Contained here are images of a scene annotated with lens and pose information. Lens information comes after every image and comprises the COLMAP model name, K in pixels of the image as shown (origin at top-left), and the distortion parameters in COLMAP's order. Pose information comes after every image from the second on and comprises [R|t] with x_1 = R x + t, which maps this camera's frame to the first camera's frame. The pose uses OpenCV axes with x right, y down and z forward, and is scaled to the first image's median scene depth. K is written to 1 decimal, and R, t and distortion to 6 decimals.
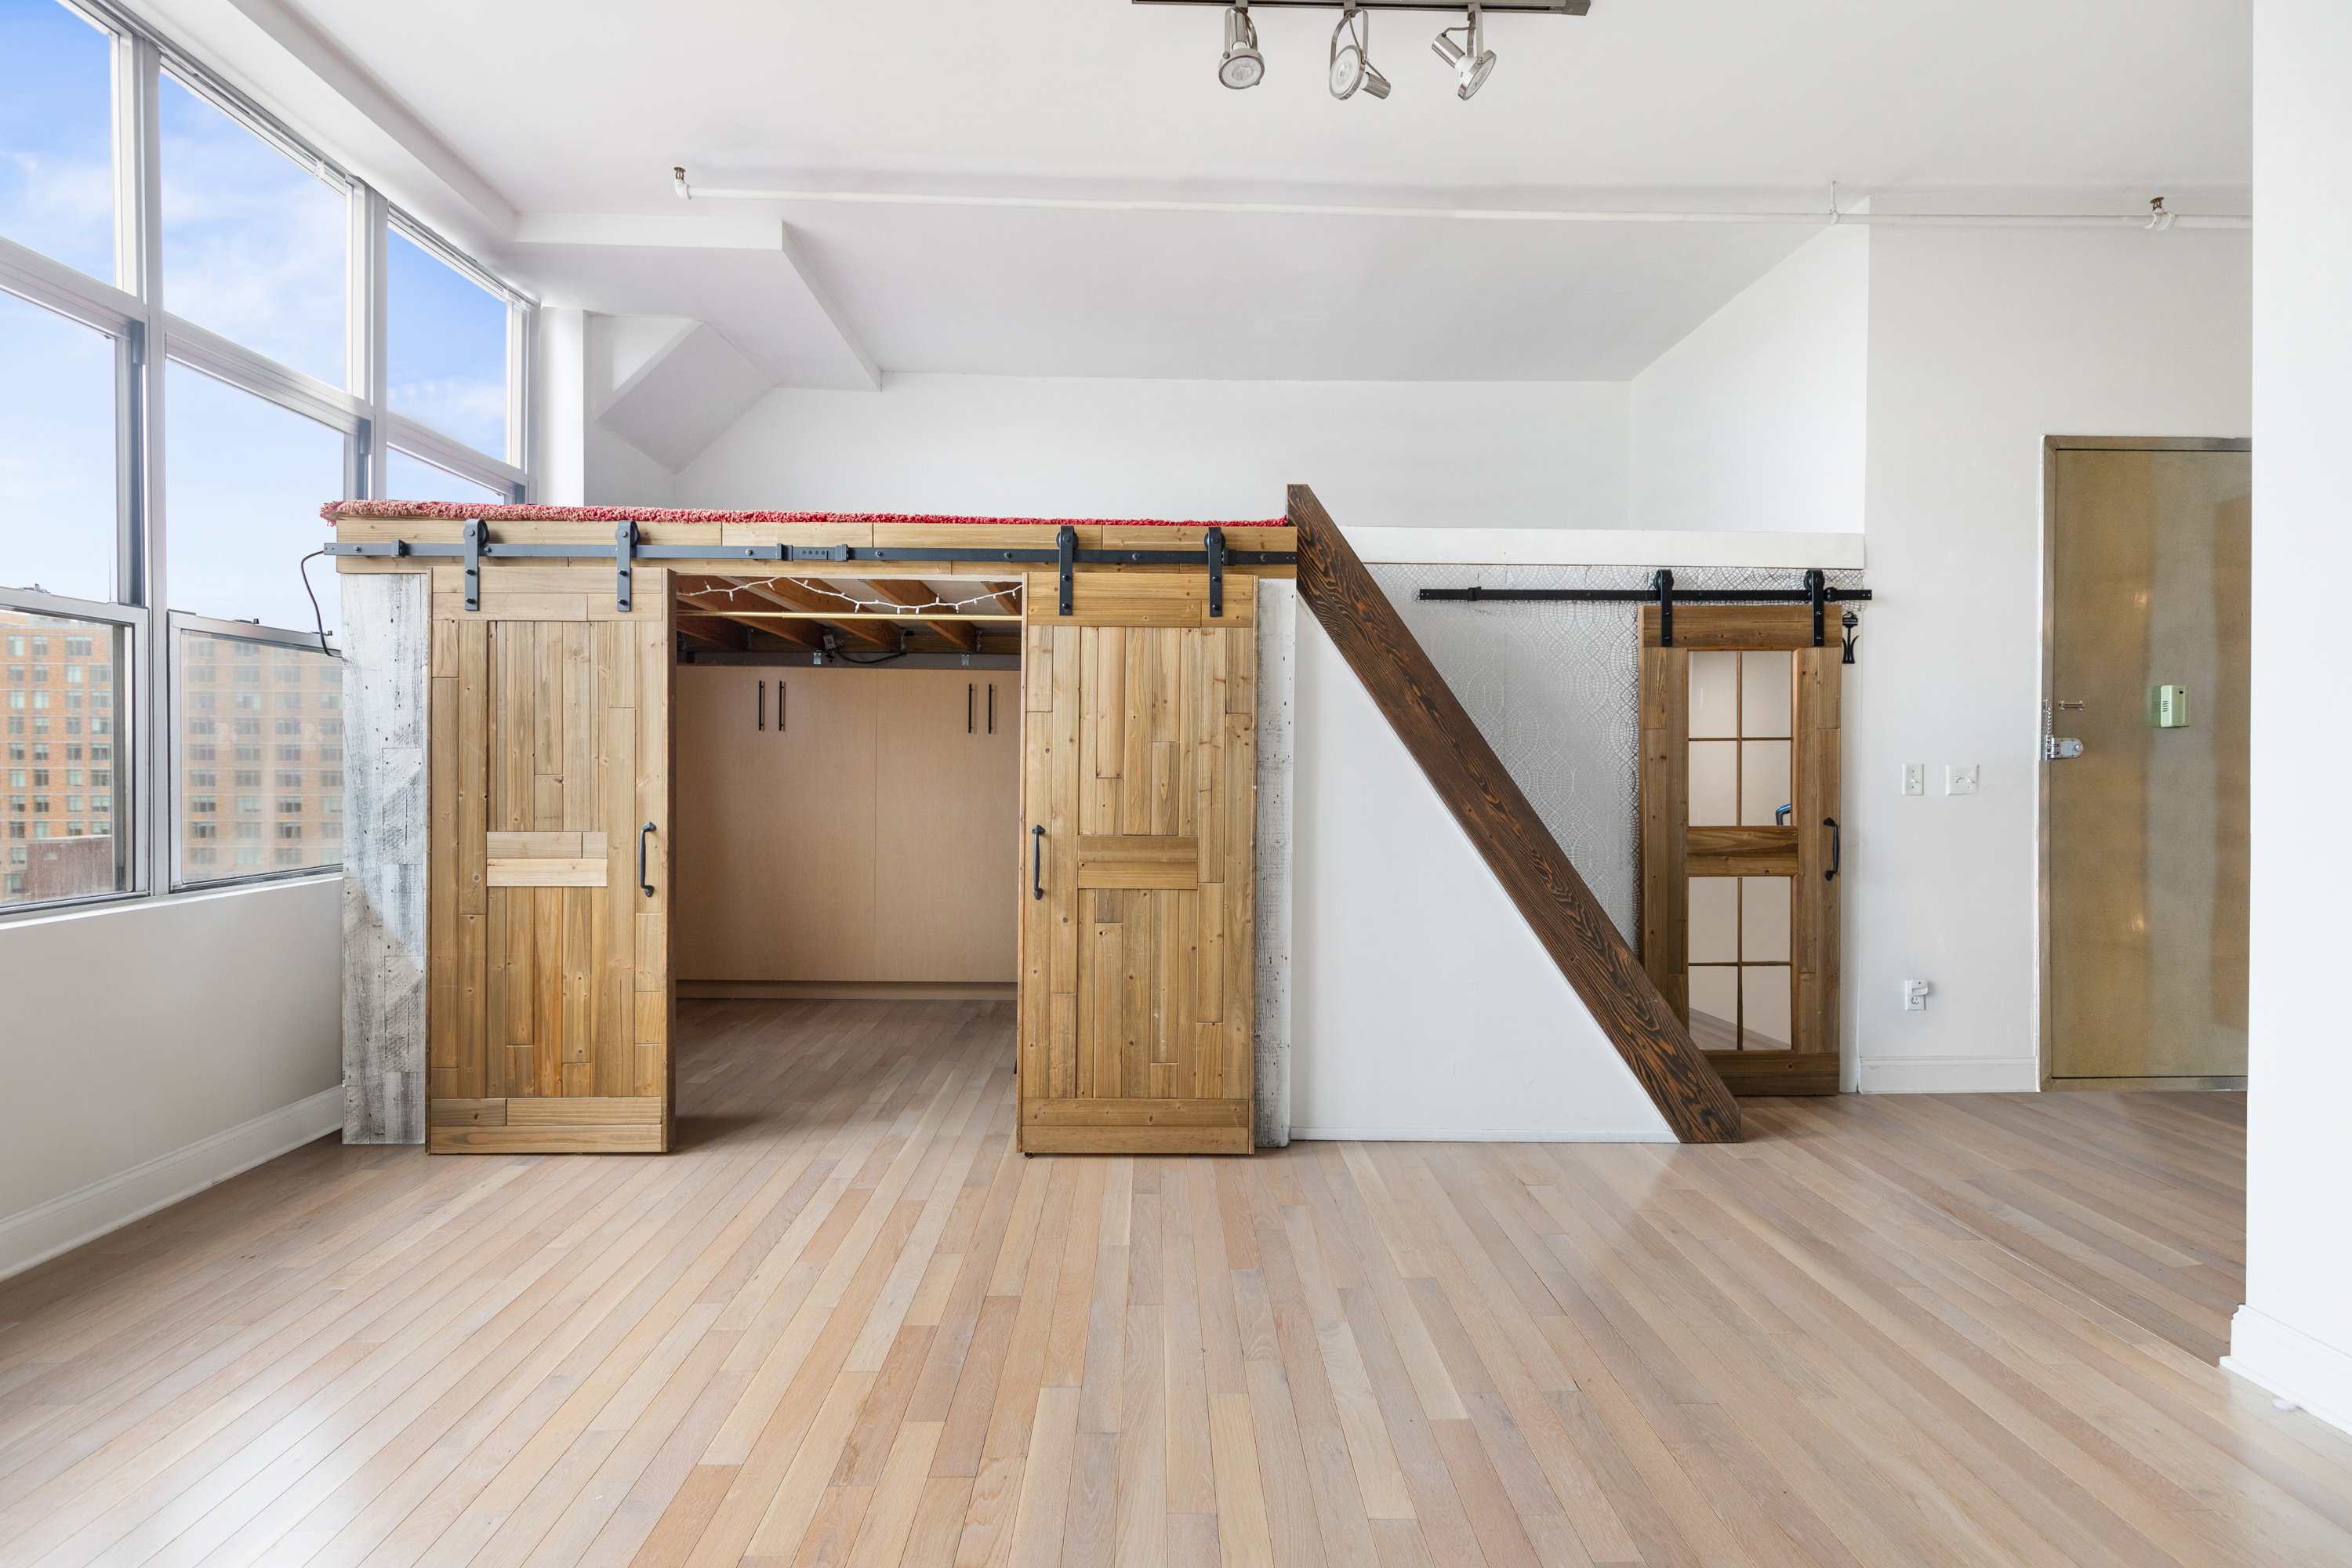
lens RADIAL K [[1073.8, 0, 1176.7], [0, 1073.8, 774.6], [0, 0, 1]] dist [0.009790, 0.000293]
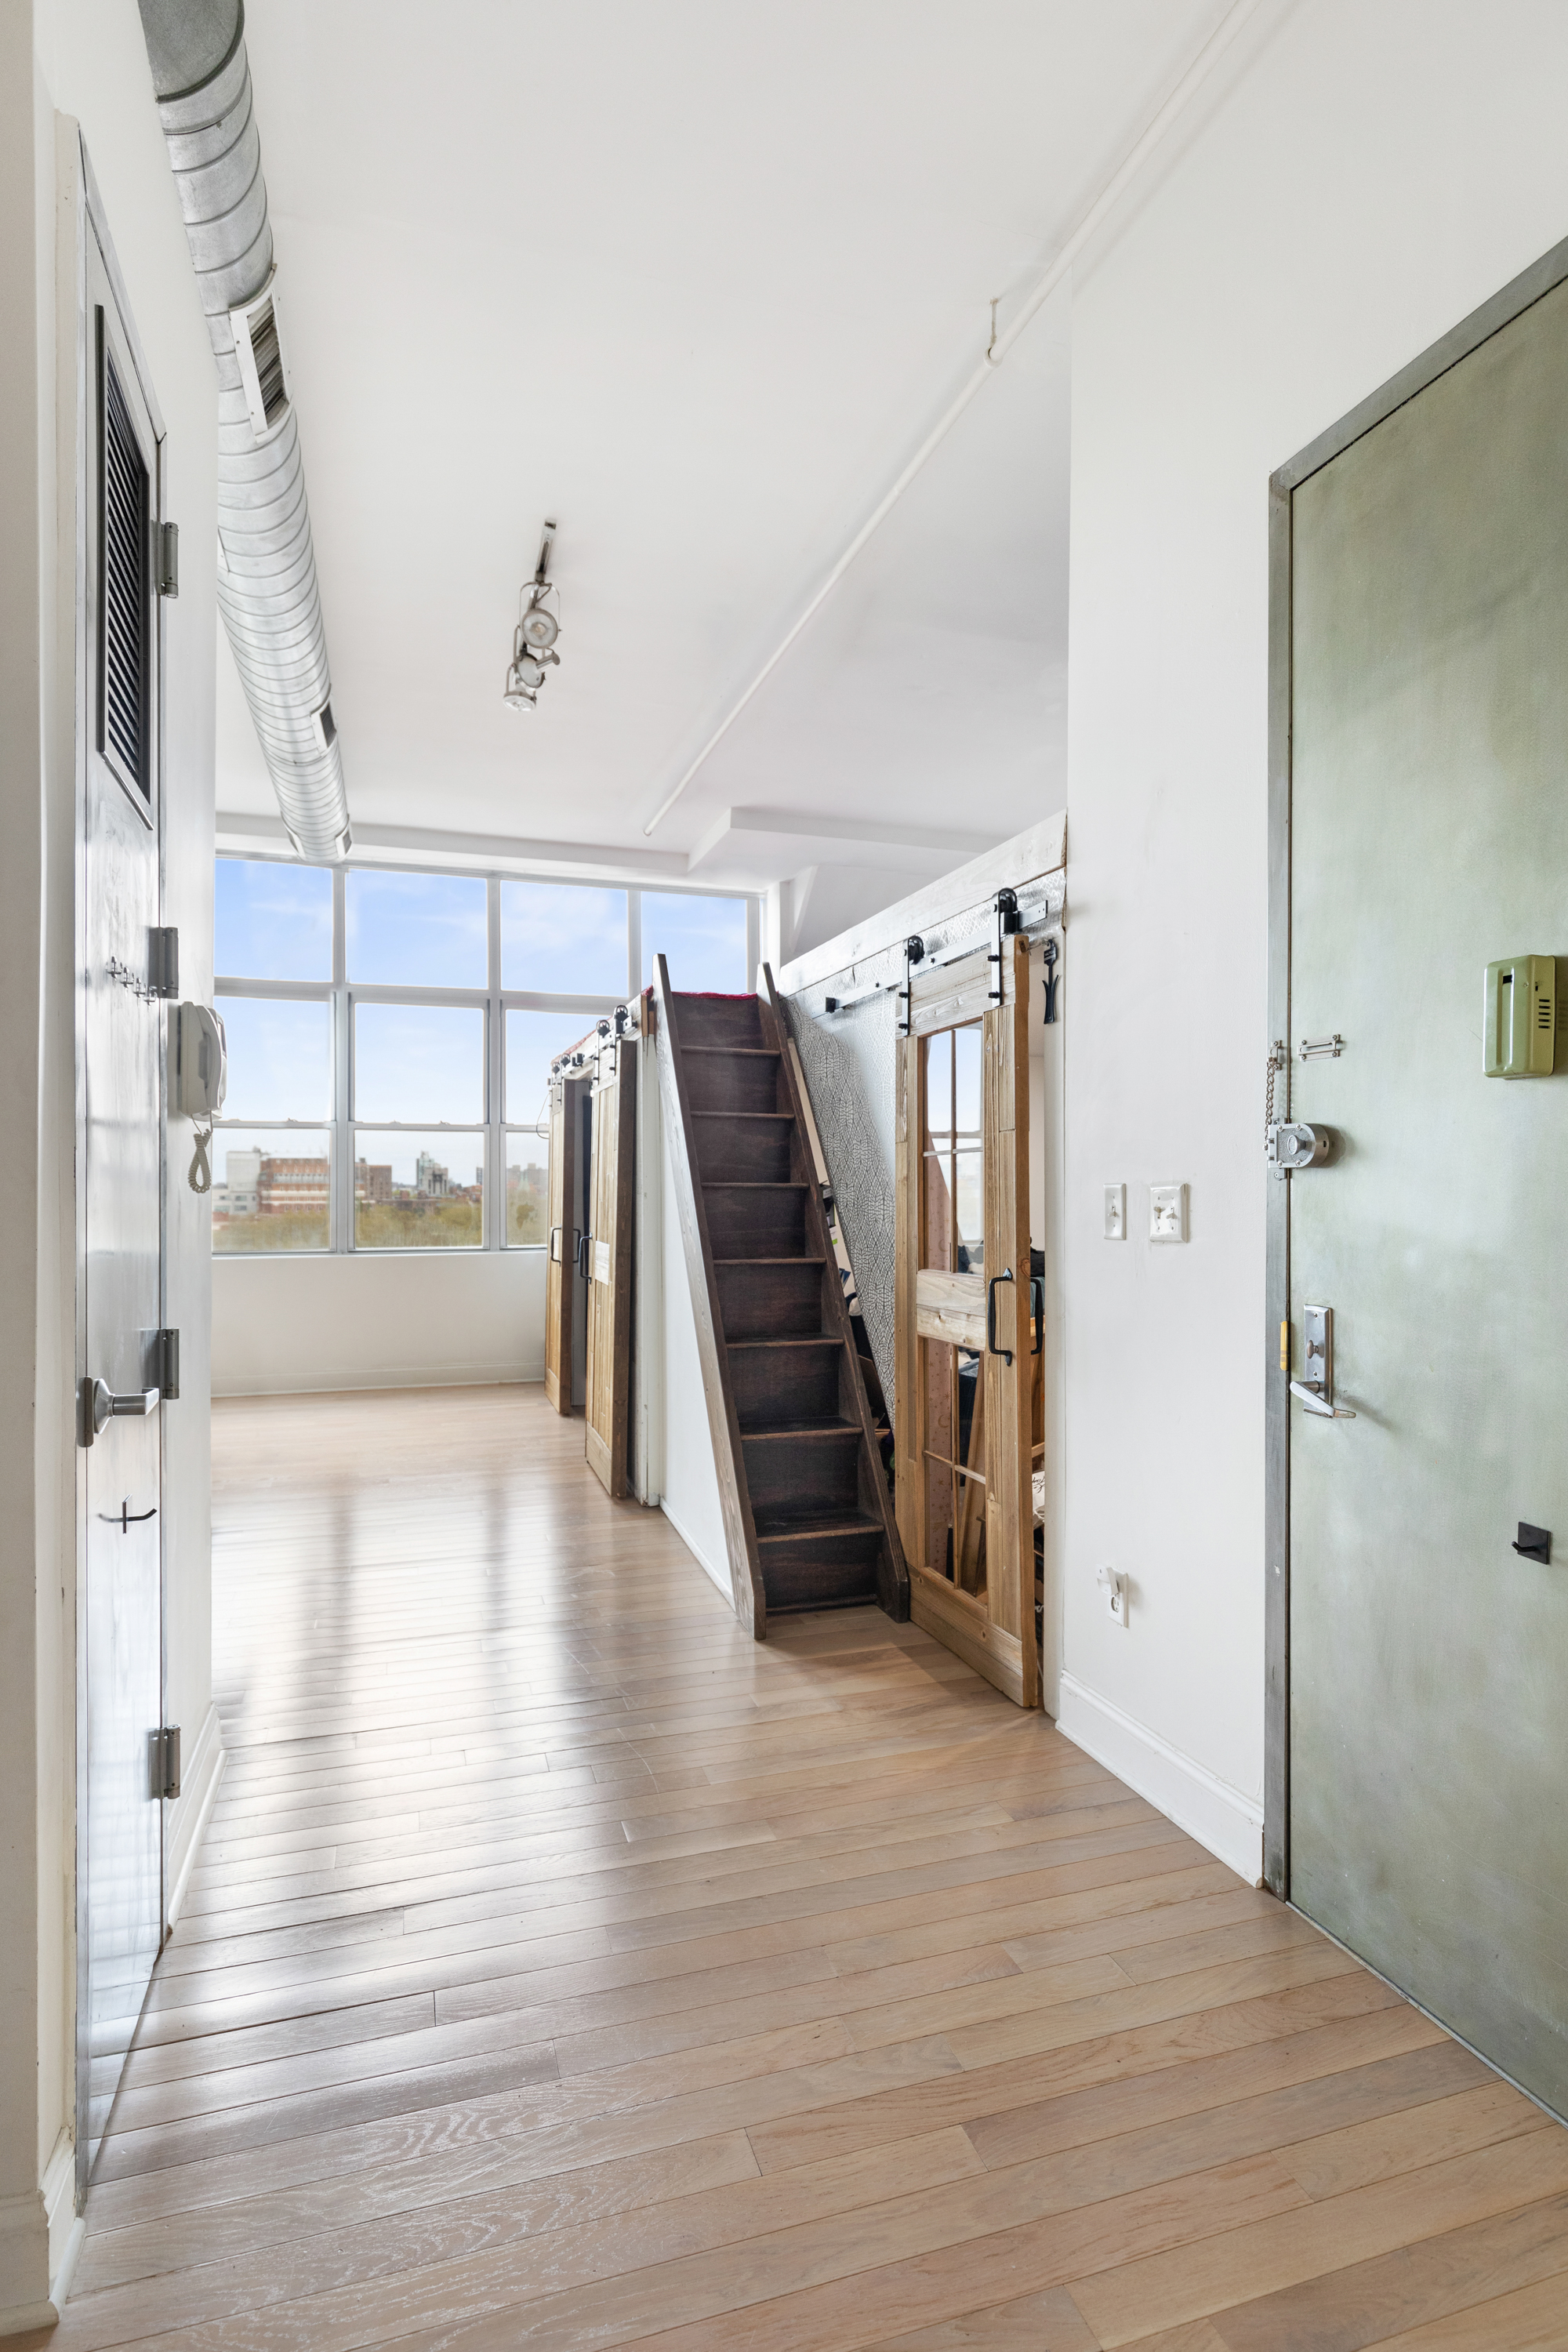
lens RADIAL K [[1203.6, 0, 781.3], [0, 1203.6, 1189.9], [0, 0, 1]] dist [-0.001863, -0.000026]
pose [[0.289119, -0.005661, -0.957276, 1.447015], [-0.008458, 0.999928, -0.008468, 0.000916], [0.957256, 0.010545, 0.289051, 0.761770]]
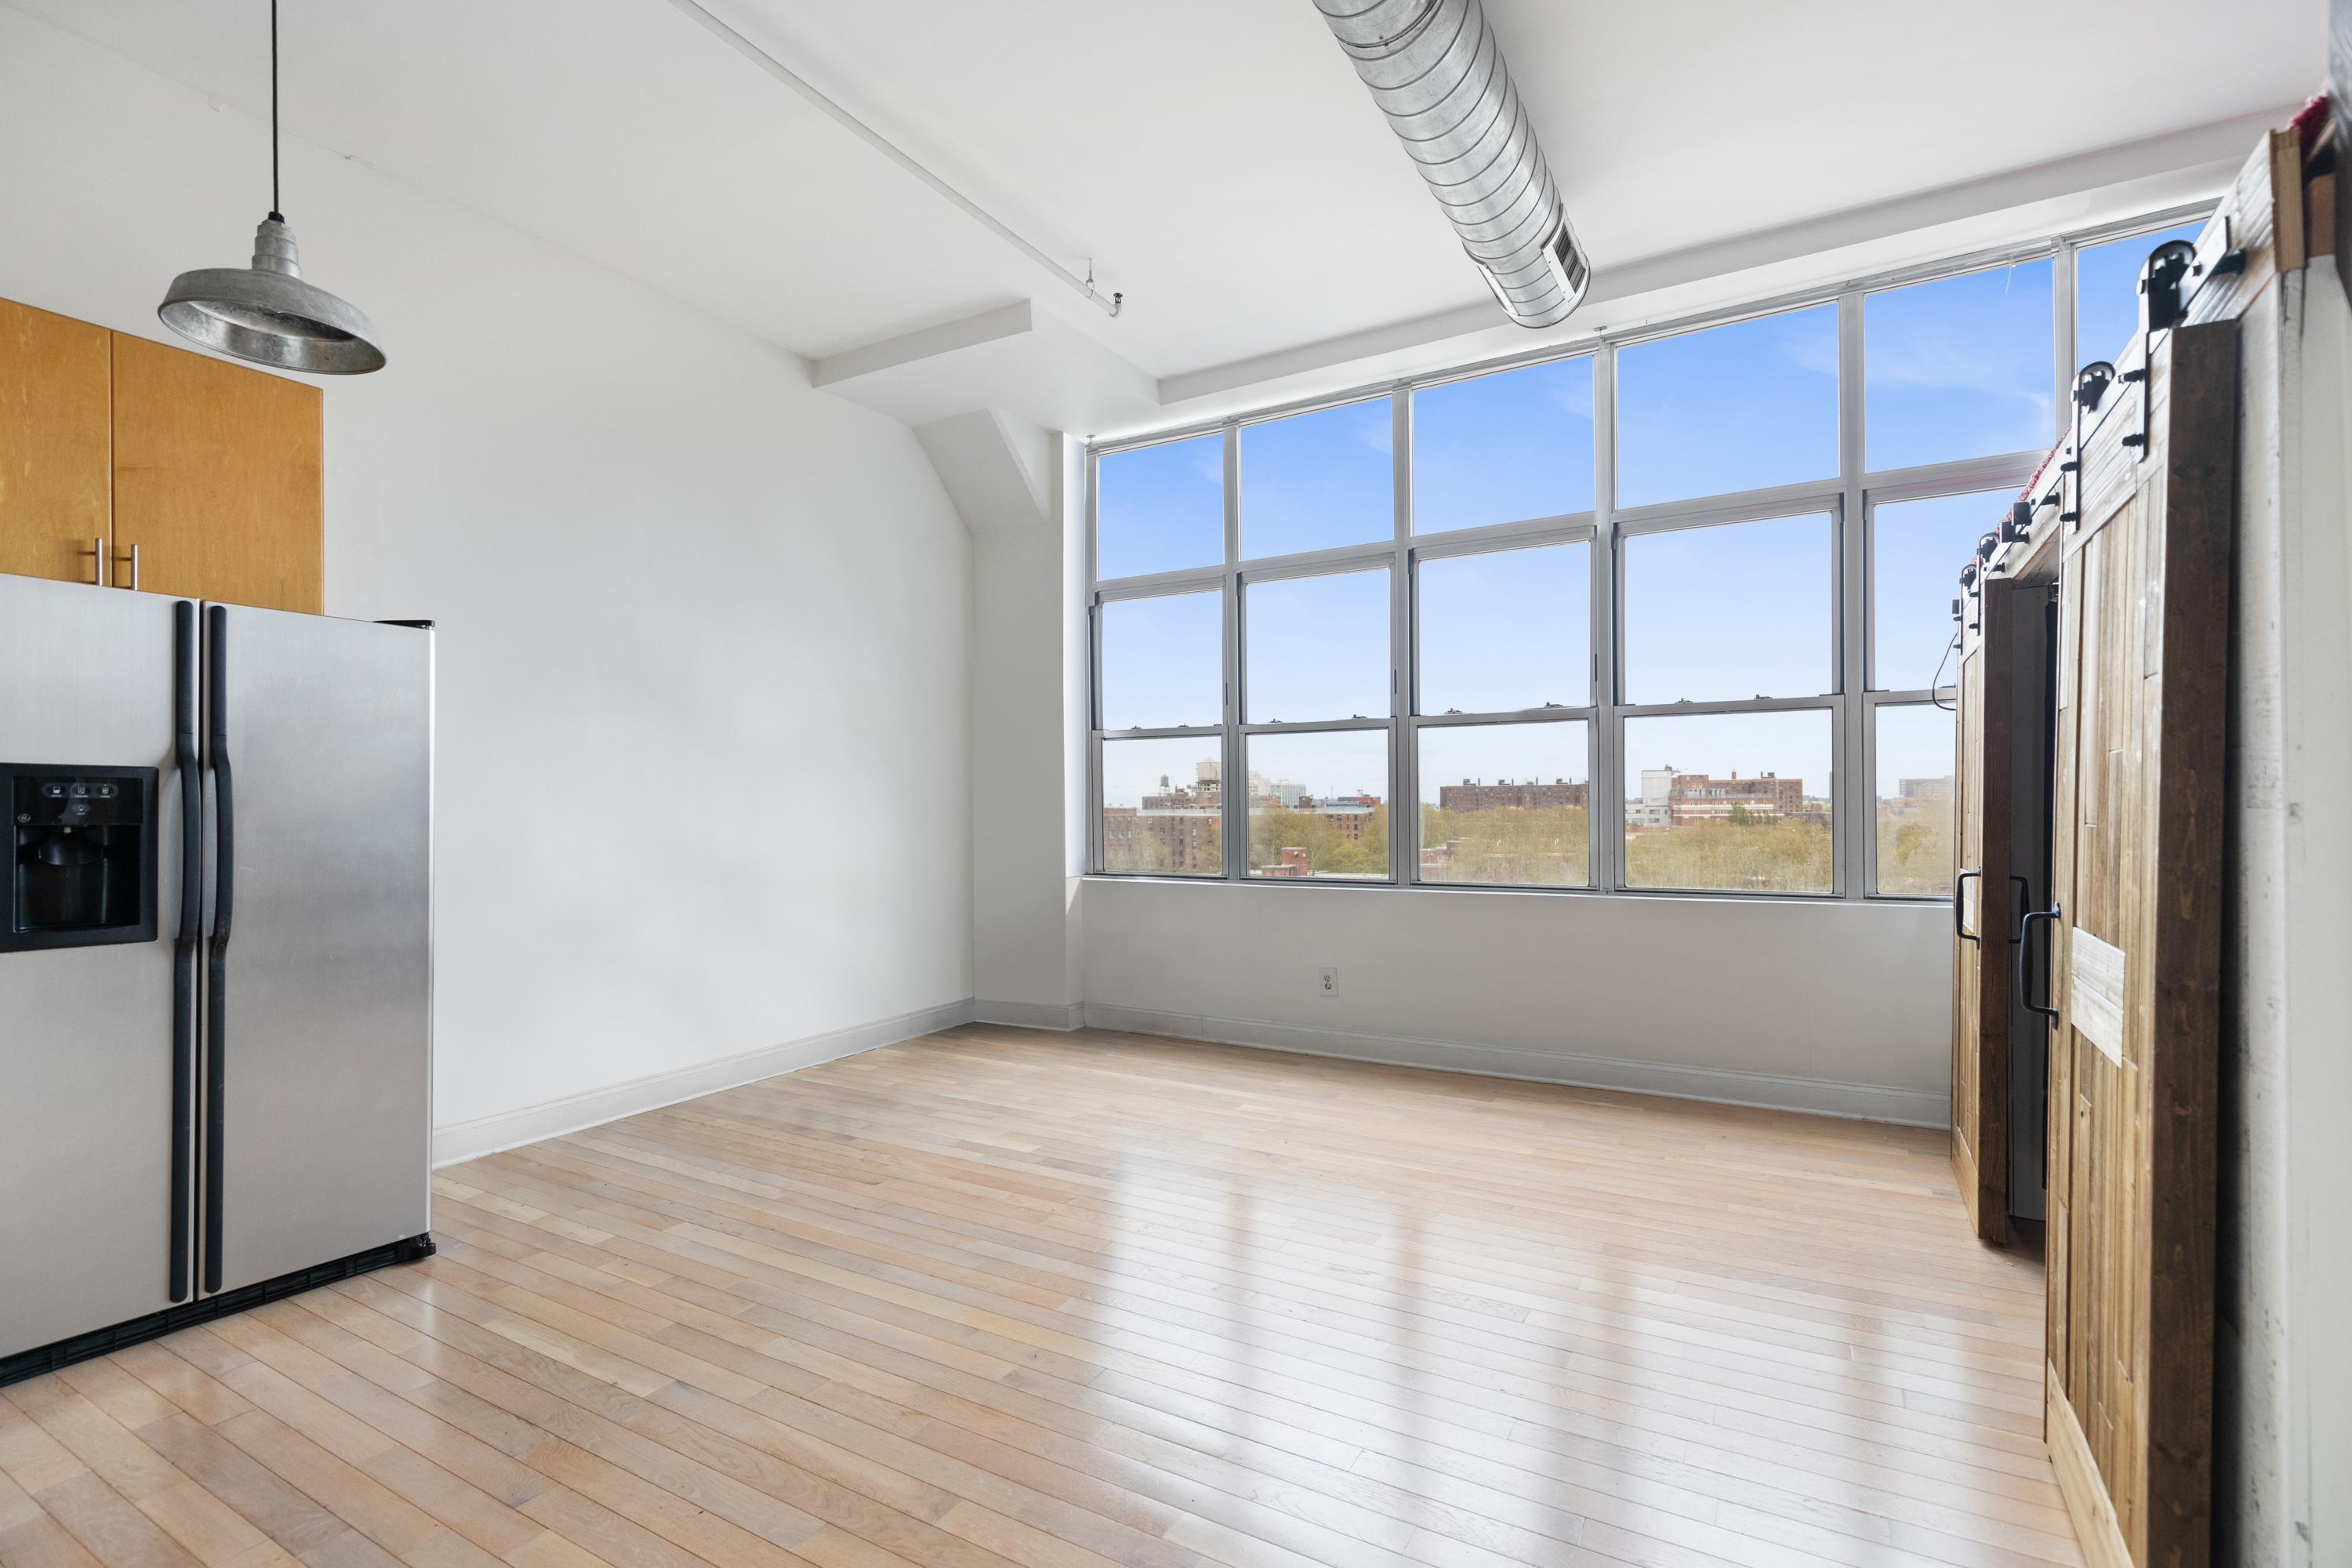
lens RADIAL K [[1073.8, 0, 1186.0], [0, 1073.8, 804.8], [0, 0, 1]] dist [0.009790, 0.000293]
pose [[-0.514133, -0.004161, -0.857700, 0.611121], [-0.003866, 0.999989, -0.002534, -0.002260], [0.857702, 0.002013, -0.514144, 0.875723]]
